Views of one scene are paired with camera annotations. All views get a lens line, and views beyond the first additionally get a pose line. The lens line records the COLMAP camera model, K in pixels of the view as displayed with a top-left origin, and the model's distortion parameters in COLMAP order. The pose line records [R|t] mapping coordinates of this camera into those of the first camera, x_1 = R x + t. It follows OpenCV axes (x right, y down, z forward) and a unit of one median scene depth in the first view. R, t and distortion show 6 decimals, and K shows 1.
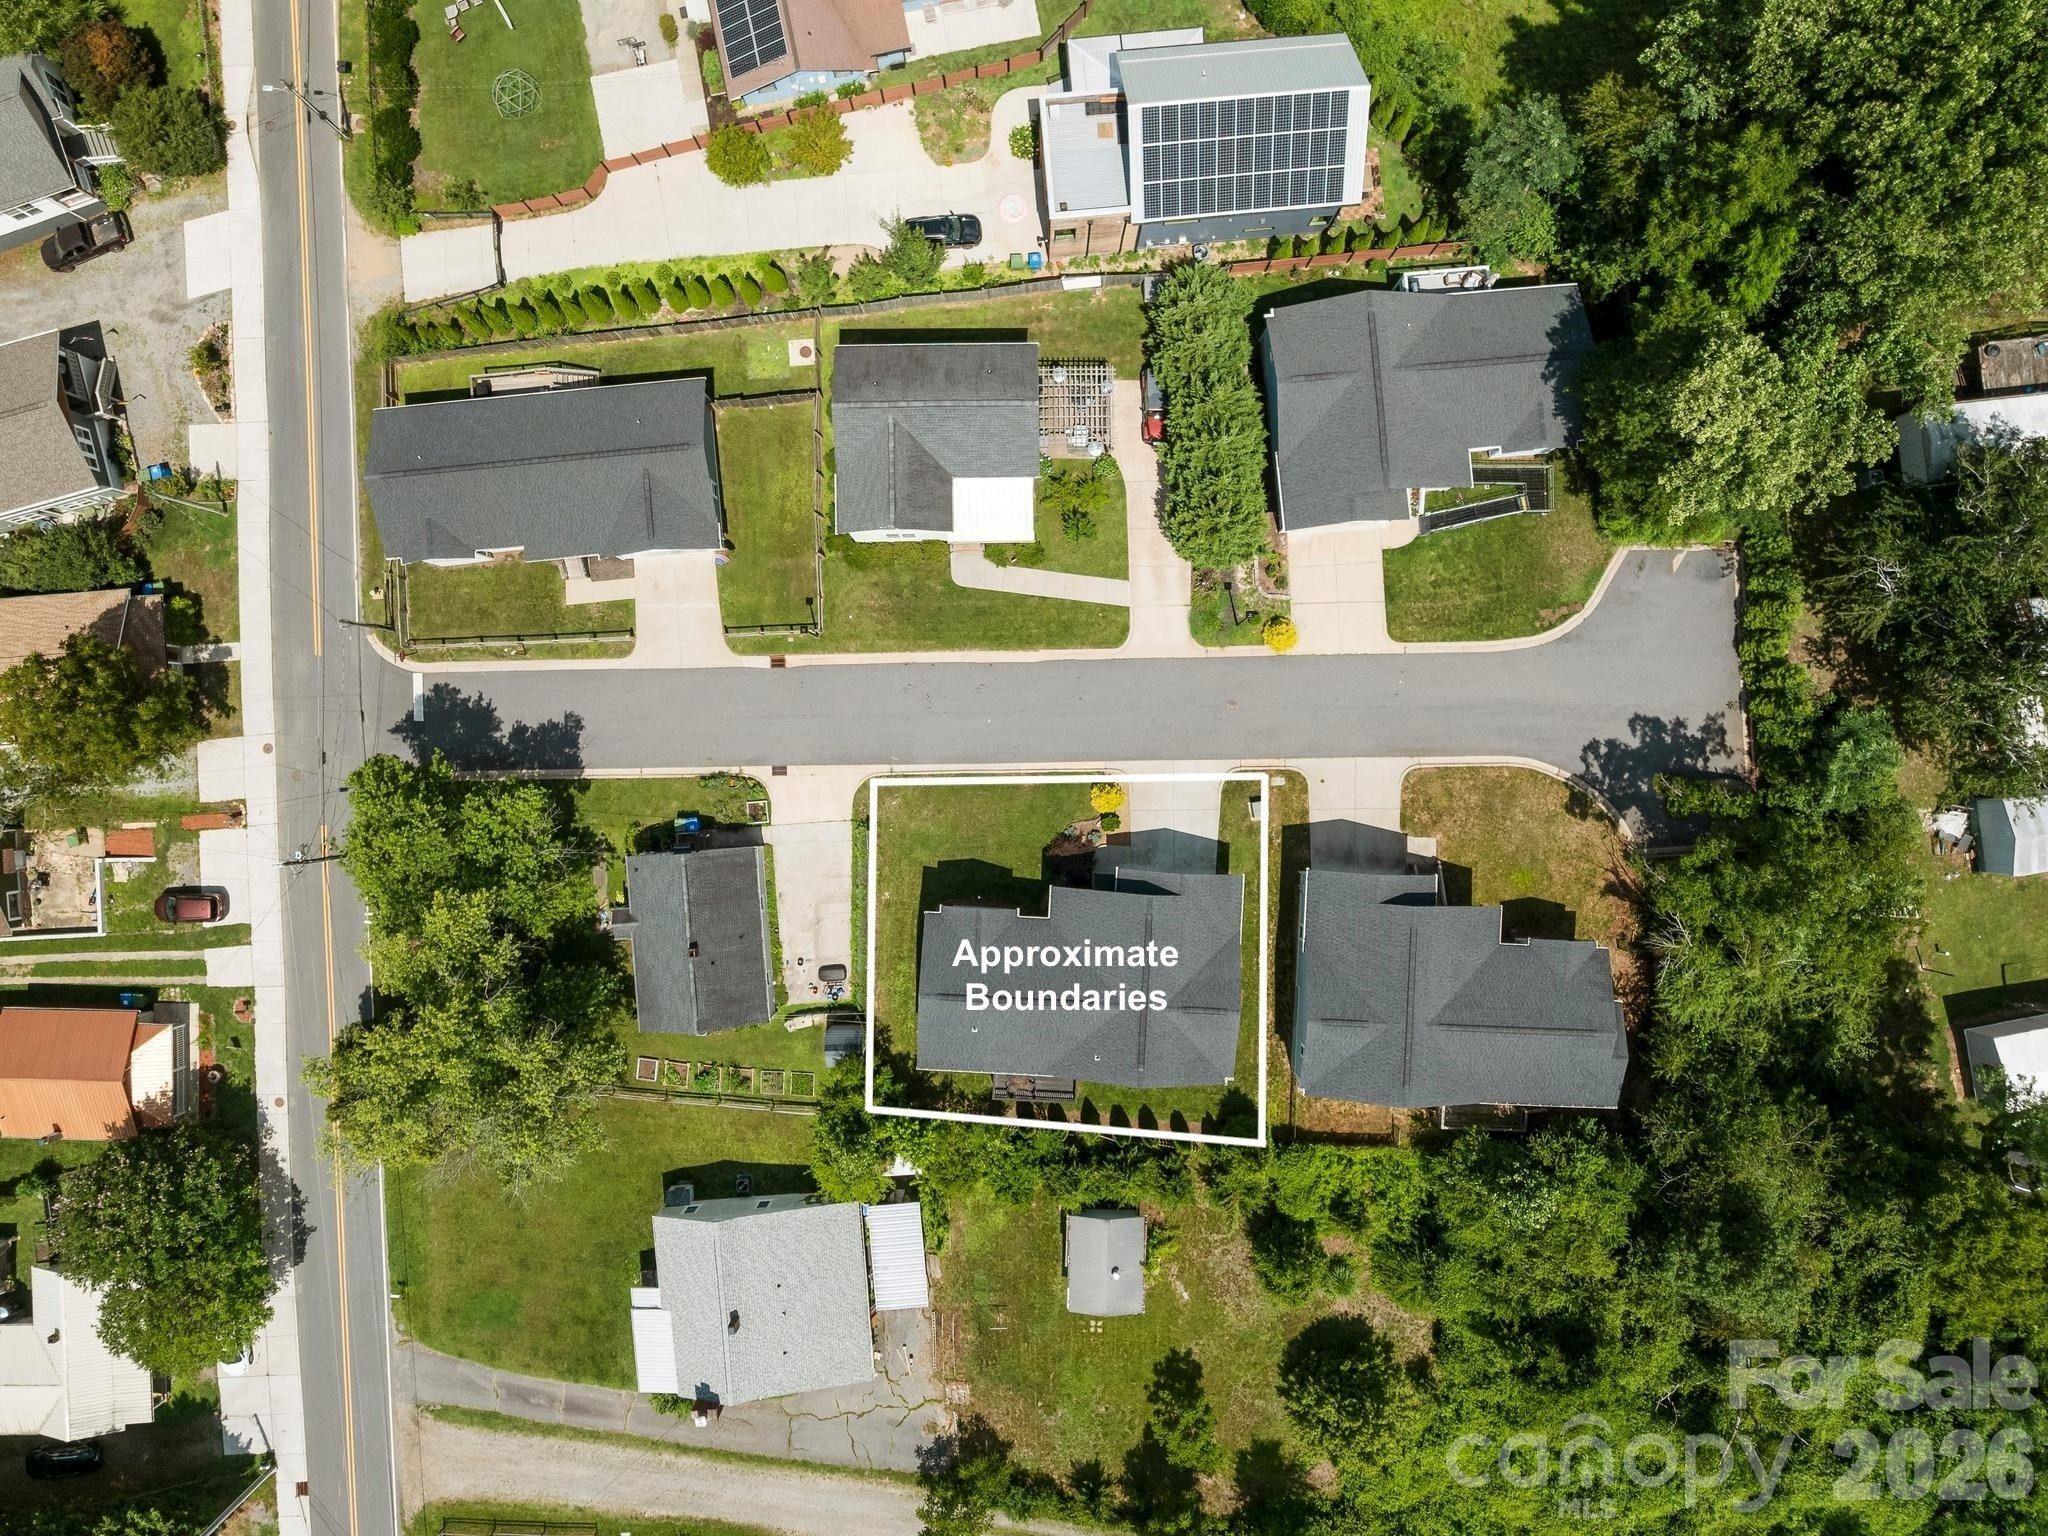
lens RADIAL K [[1458.4, 0, 1032.2], [0, 1458.4, 765.6], [0, 0, 1]] dist [-0.040812, -0.001676]
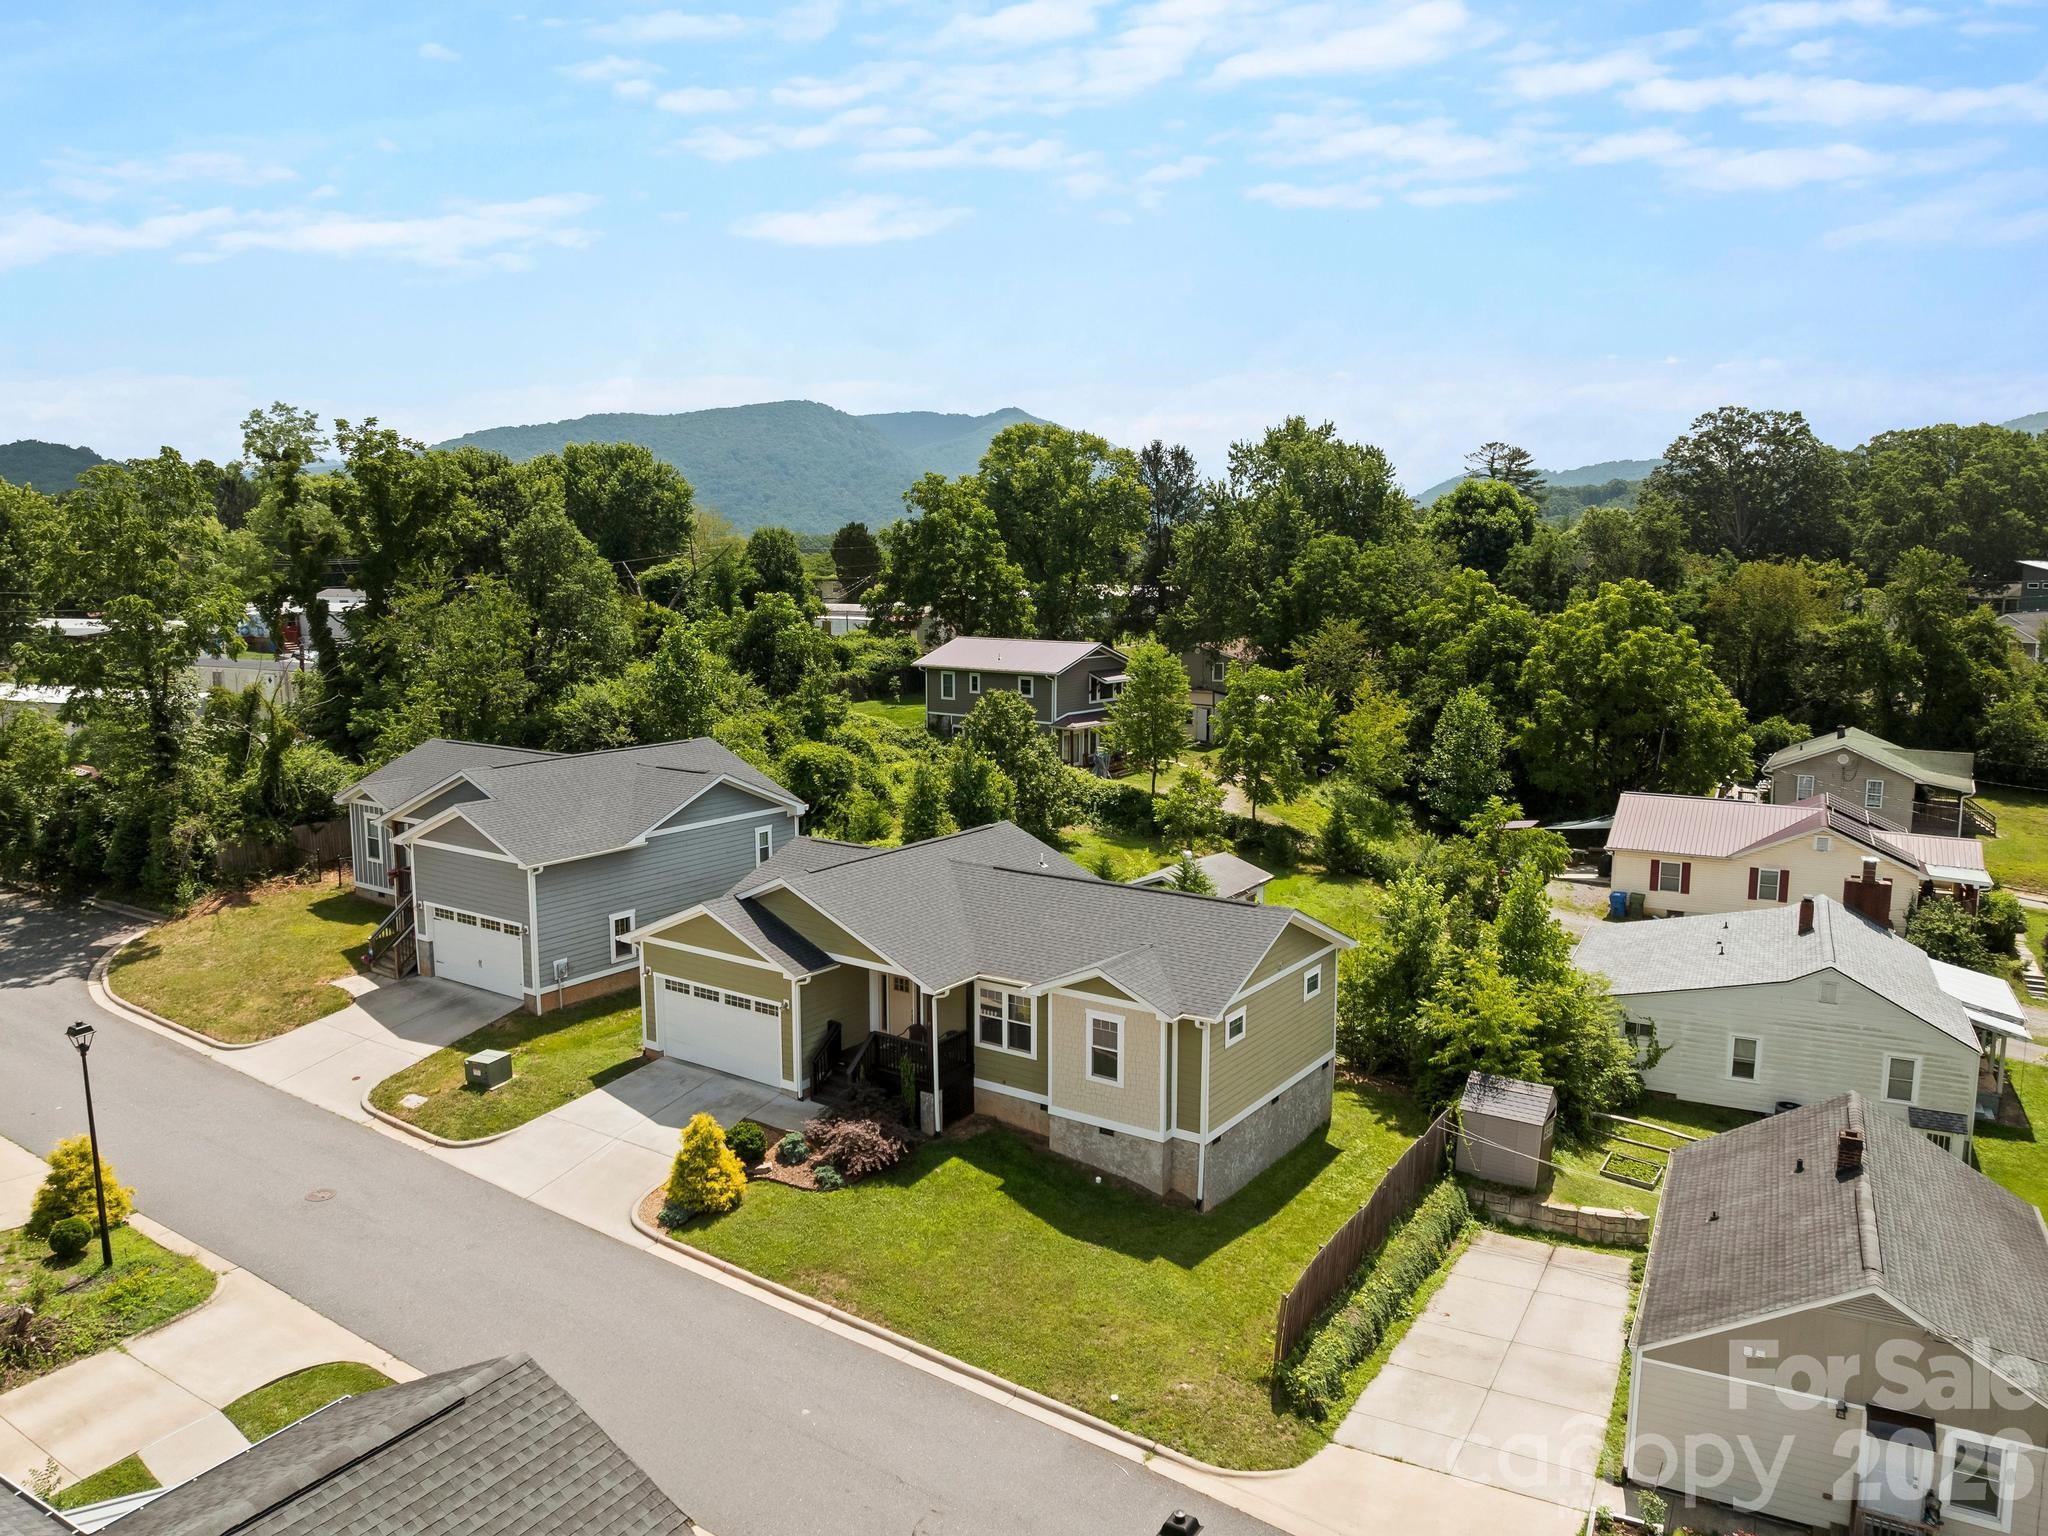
lens RADIAL K [[1458.4, 0, 1032.2], [0, 1458.4, 765.6], [0, 0, 1]] dist [-0.040812, -0.001676]
pose [[-0.850060, -0.078863, 0.520748, -0.228858], [0.526685, -0.128078, 0.840356, -0.256928], [0.000423, 0.988624, 0.150411, 0.816808]]
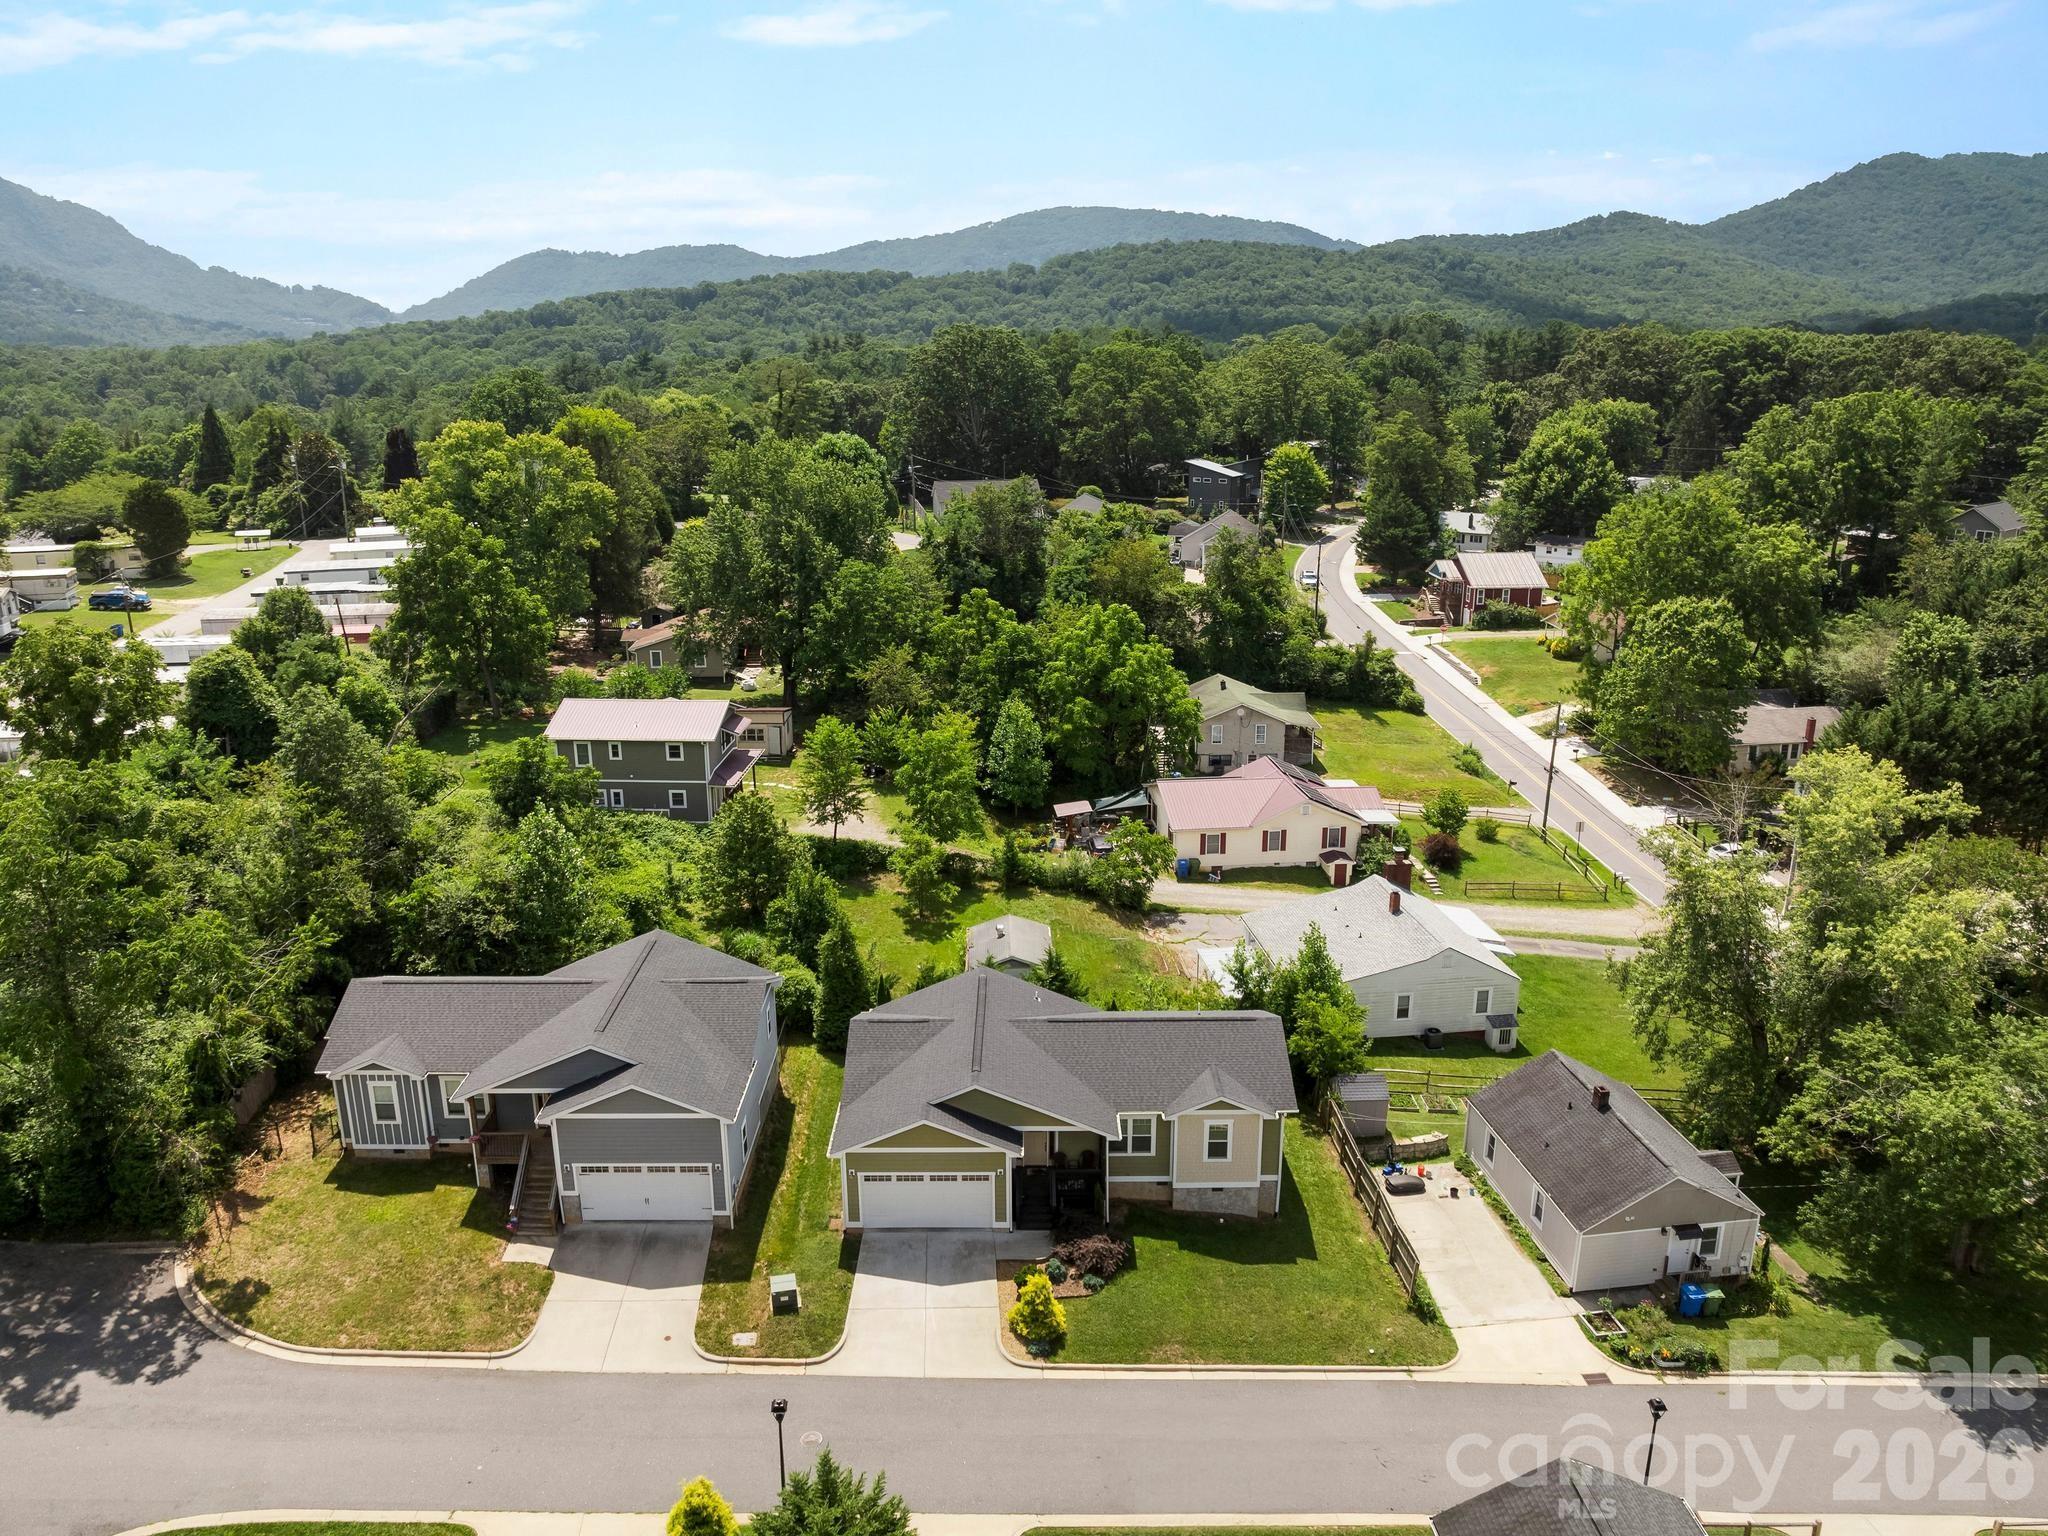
lens RADIAL K [[1458.4, 0, 1032.2], [0, 1458.4, 765.6], [0, 0, 1]] dist [-0.040812, -0.001676]
pose [[-0.998167, 0.013955, -0.058886, 0.085872], [-0.060398, -0.290710, 0.954903, -0.473850], [-0.003793, 0.956709, 0.291020, 0.608836]]
